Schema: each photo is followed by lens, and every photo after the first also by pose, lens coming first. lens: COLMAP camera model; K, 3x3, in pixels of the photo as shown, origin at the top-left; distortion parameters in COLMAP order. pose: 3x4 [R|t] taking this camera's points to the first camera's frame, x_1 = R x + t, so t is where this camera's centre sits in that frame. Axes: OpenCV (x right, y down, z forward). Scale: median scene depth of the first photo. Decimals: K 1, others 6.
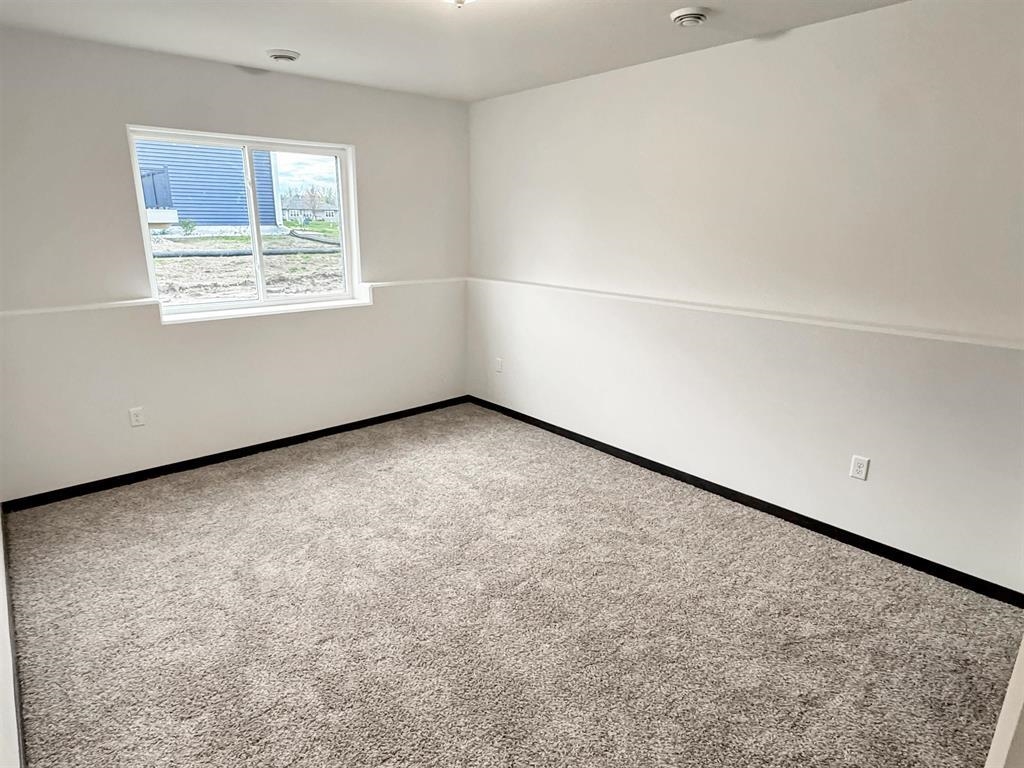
lens RADIAL K [[610.4, 0, 512.0], [0, 610.4, 384.0], [0, 0, 1]] dist [0.001546, -0.000134]
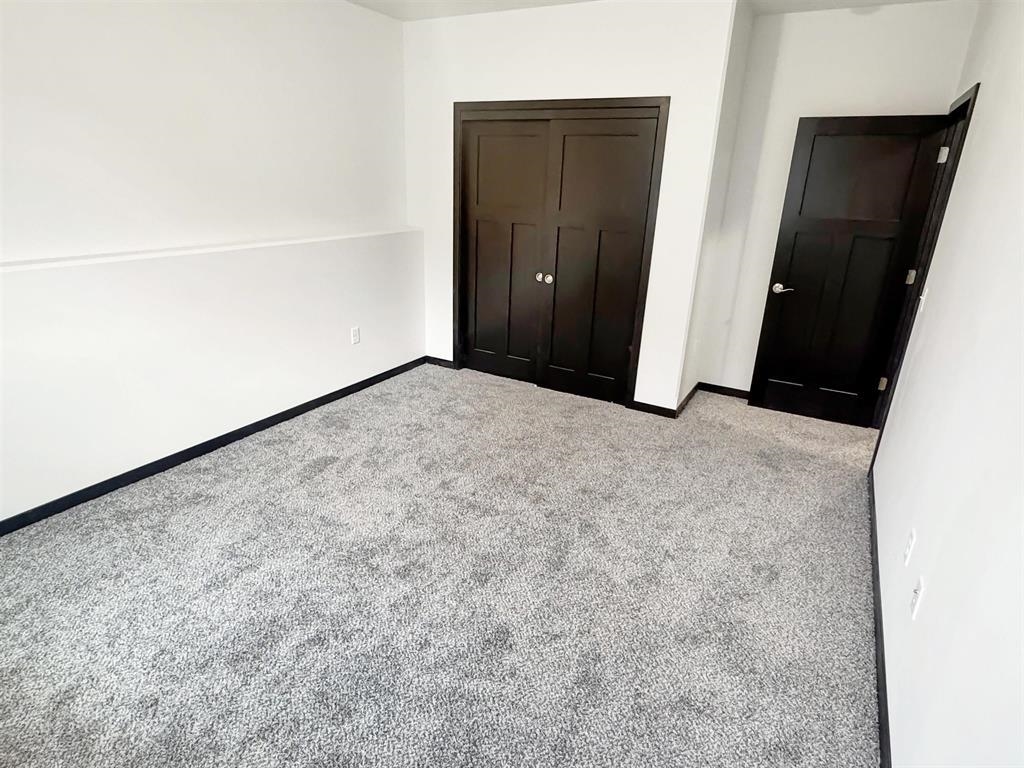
lens RADIAL K [[610.4, 0, 512.0], [0, 610.4, 384.0], [0, 0, 1]] dist [0.001546, -0.000134]
pose [[-0.369660, -0.311249, 0.875486, -0.751220], [0.211603, 0.889268, 0.405495, -0.231040], [-0.904751, 0.335151, -0.262866, 0.968810]]
